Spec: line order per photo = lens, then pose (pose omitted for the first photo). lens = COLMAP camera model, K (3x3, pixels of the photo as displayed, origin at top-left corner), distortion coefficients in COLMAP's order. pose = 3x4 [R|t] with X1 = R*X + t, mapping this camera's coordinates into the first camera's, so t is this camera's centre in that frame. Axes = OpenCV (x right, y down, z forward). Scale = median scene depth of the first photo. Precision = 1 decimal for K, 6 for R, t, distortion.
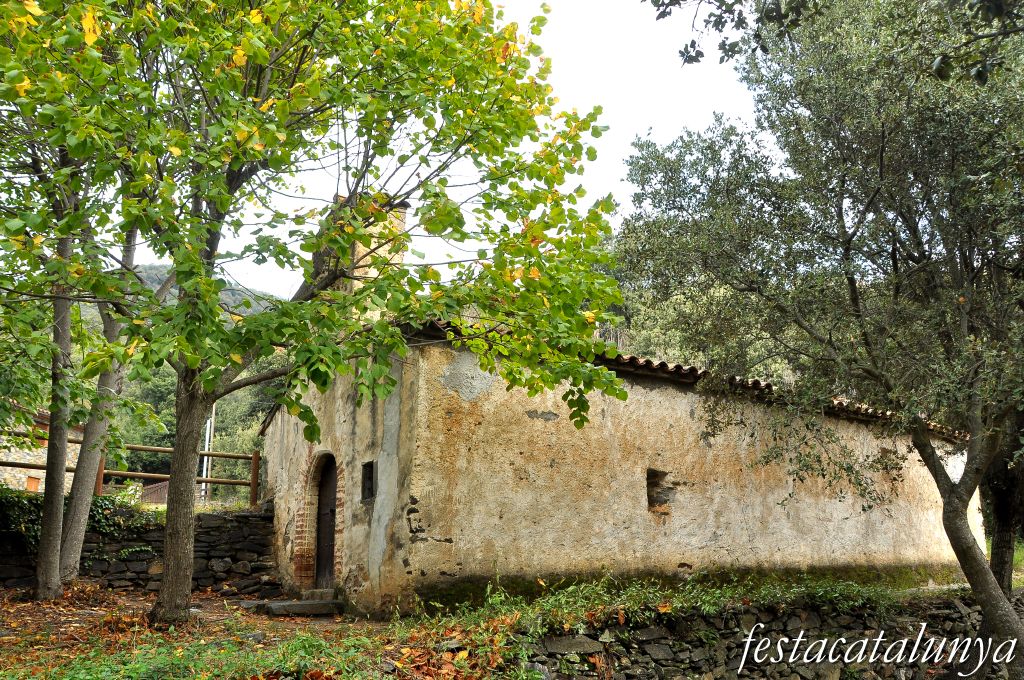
lens RADIAL K [[830.5, 0, 511.8], [0, 830.5, 346.1], [0, 0, 1]] dist [-0.111195, 0.023644]
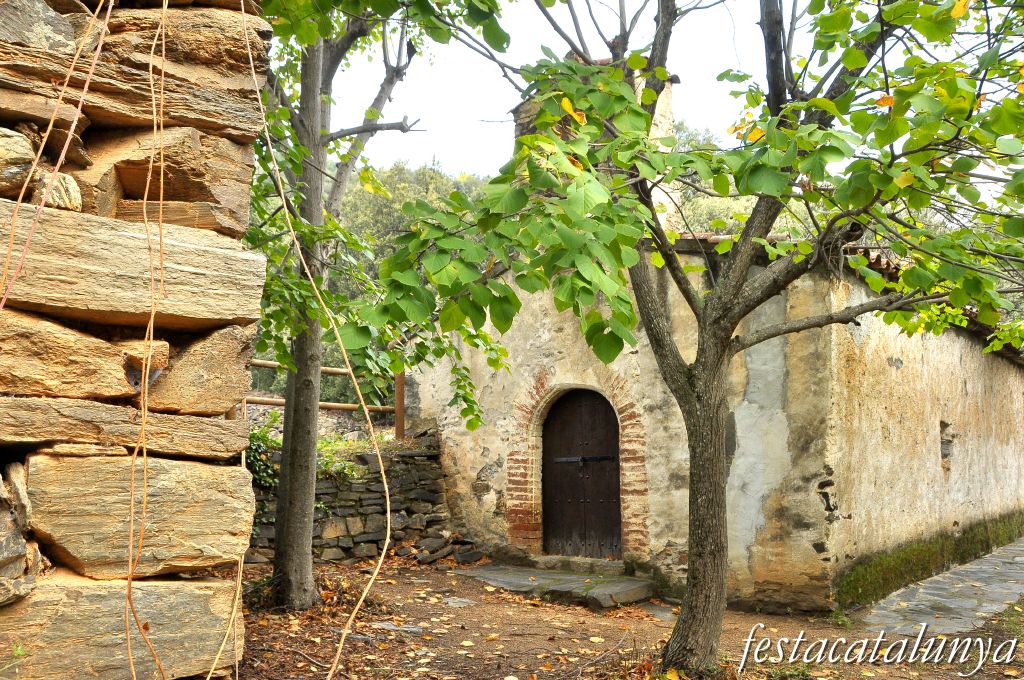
lens RADIAL K [[830.5, 0, 512.3], [0, 830.5, 335.1], [0, 0, 1]] dist [-0.111195, 0.023644]
pose [[0.970269, 0.053387, 0.236067, -0.548986], [-0.082674, 0.989808, 0.115955, -0.009353], [-0.227470, -0.132024, 0.964794, 0.288373]]
